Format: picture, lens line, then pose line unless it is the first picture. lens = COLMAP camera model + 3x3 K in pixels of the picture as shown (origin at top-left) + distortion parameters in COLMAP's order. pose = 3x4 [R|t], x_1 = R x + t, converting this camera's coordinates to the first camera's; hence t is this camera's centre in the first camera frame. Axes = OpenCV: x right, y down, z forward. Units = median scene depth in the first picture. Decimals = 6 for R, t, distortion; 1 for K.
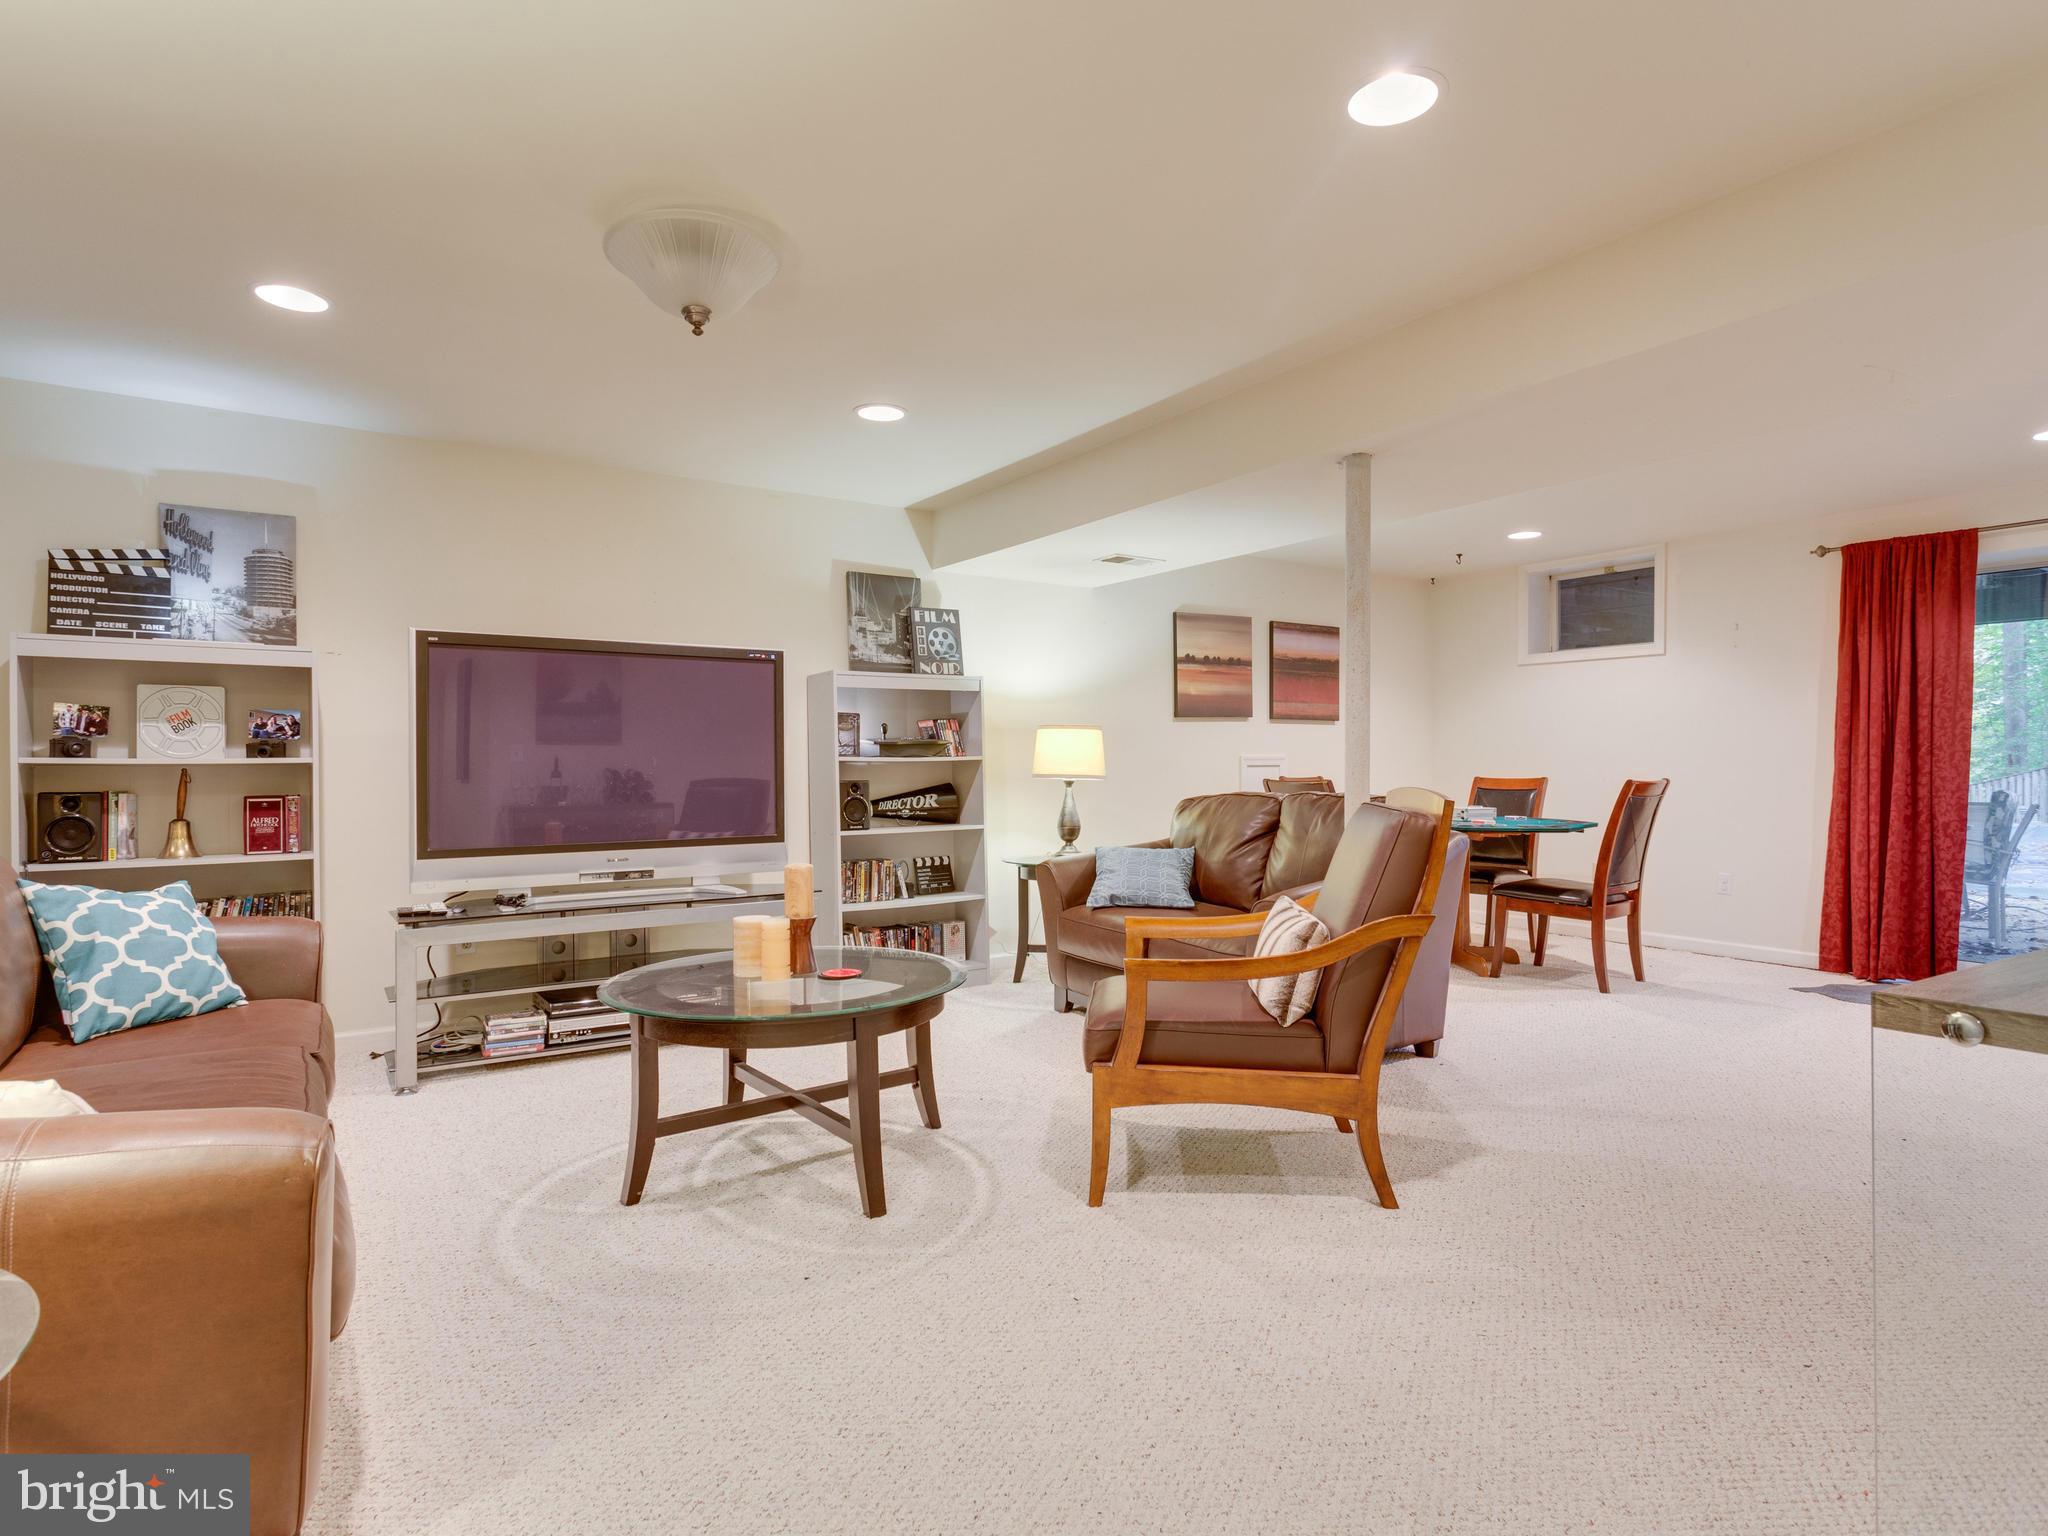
lens RADIAL K [[1108.3, 0, 1023.3], [0, 1108.3, 761.4], [0, 0, 1]] dist [0.005696, 0.000794]
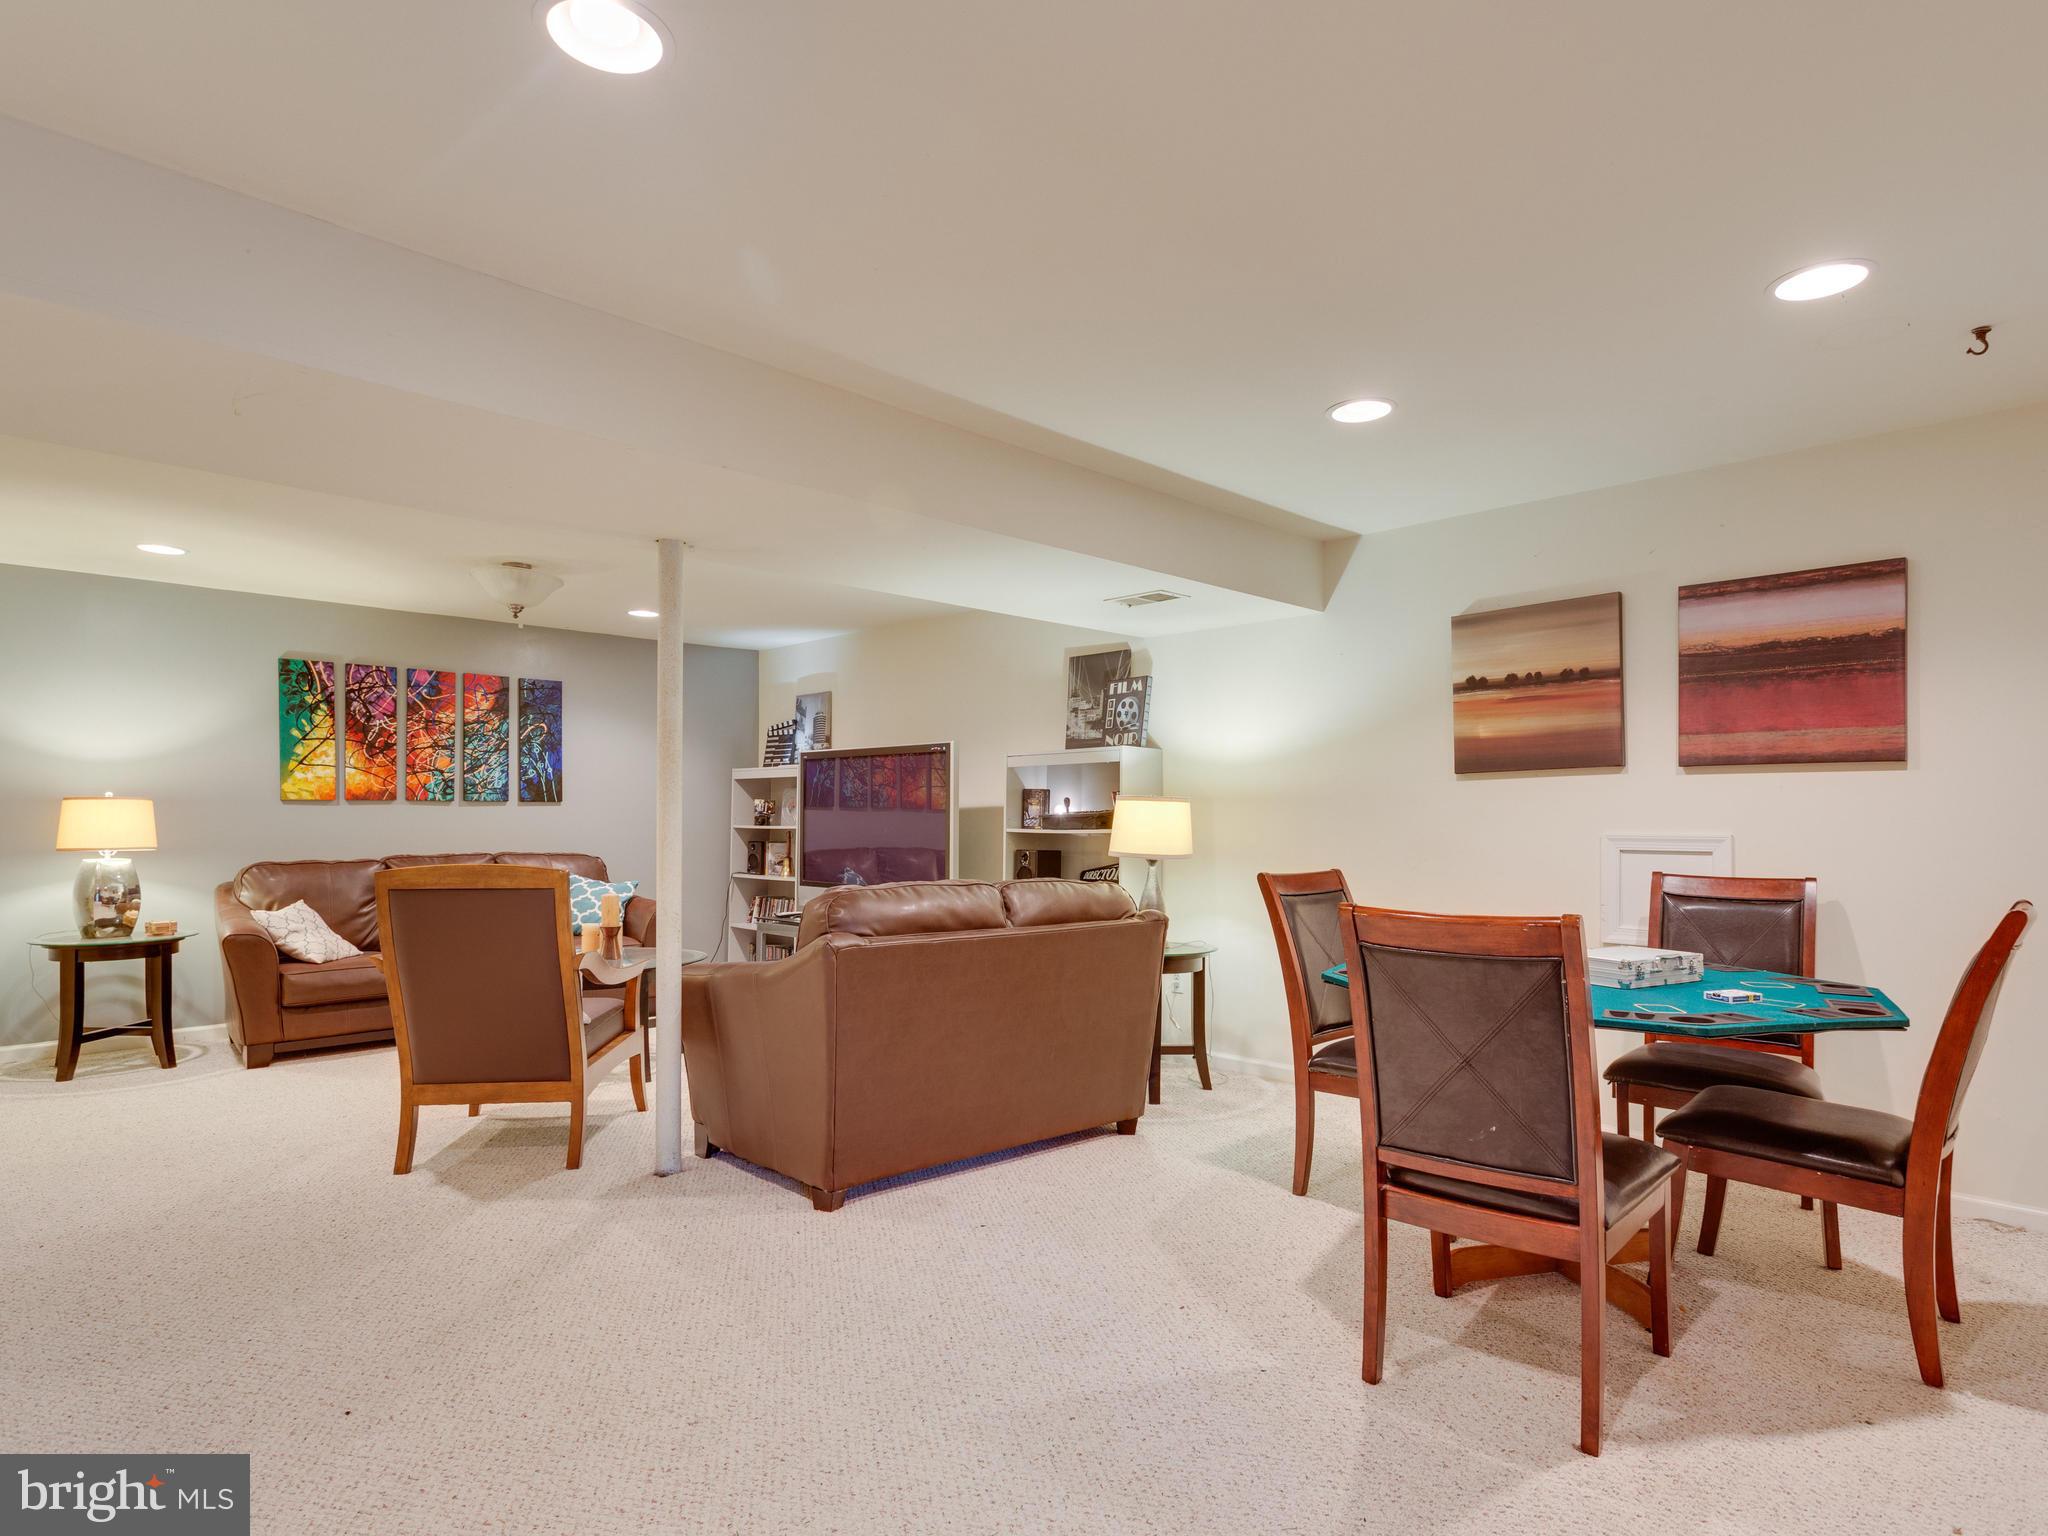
lens RADIAL K [[1108.3, 0, 1005.5], [0, 1108.3, 811.4], [0, 0, 1]] dist [0.005696, 0.000794]
pose [[0.186869, -0.003387, -0.982379, 0.867958], [-0.005112, 0.999977, -0.004420, -0.015193], [0.982372, 0.005848, 0.186848, 0.713688]]
